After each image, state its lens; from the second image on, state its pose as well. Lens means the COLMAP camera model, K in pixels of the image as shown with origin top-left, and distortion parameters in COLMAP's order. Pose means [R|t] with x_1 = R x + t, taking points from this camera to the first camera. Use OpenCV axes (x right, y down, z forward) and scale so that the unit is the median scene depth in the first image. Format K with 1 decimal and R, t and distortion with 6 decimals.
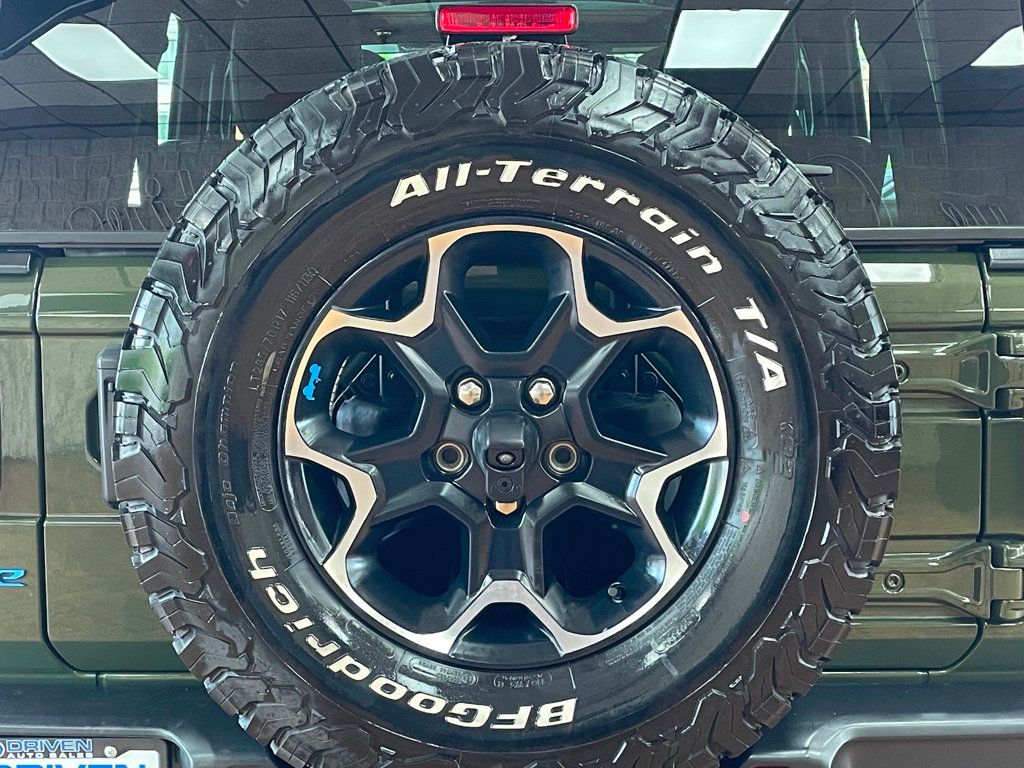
lens RADIAL K [[1603.1, 0, 512.0], [0, 1603.1, 384.0], [0, 0, 1]] dist [0.027346, -0.024551]
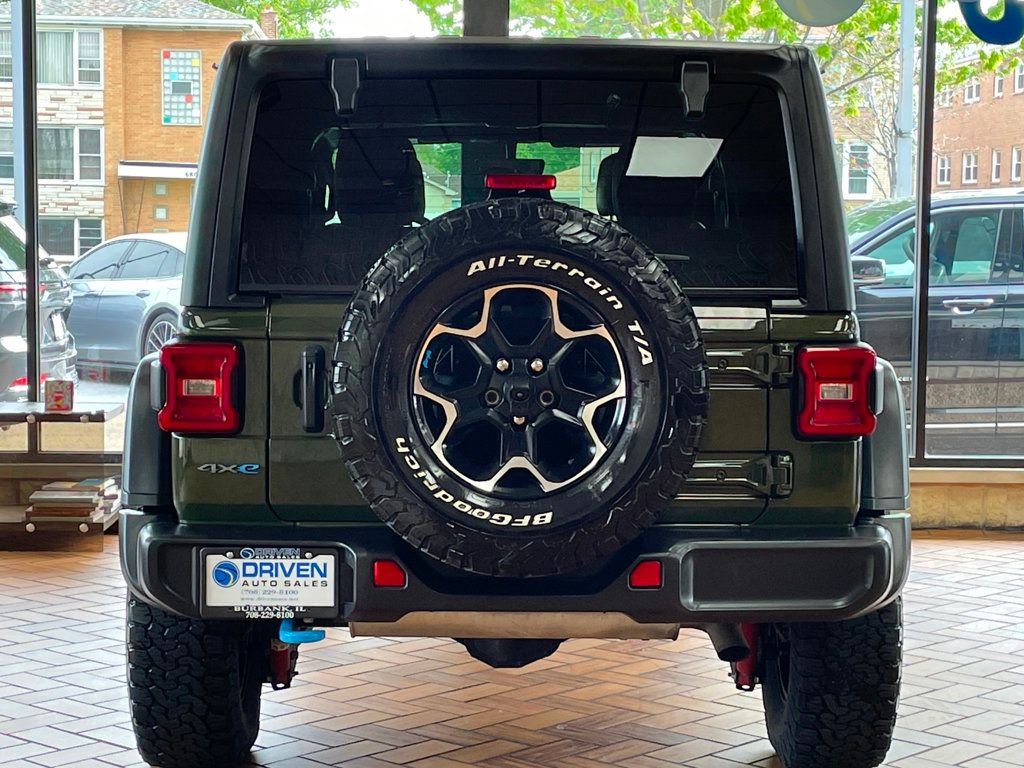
lens RADIAL K [[2175.9, 0, 512.0], [0, 2175.9, 384.0], [0, 0, 1]] dist [-0.017329, -0.000588]
pose [[0.999724, 0.011226, 0.020649, -0.072632], [-0.010218, 0.998783, -0.048255, 0.167496], [-0.021166, 0.048030, 0.998622, -1.832104]]
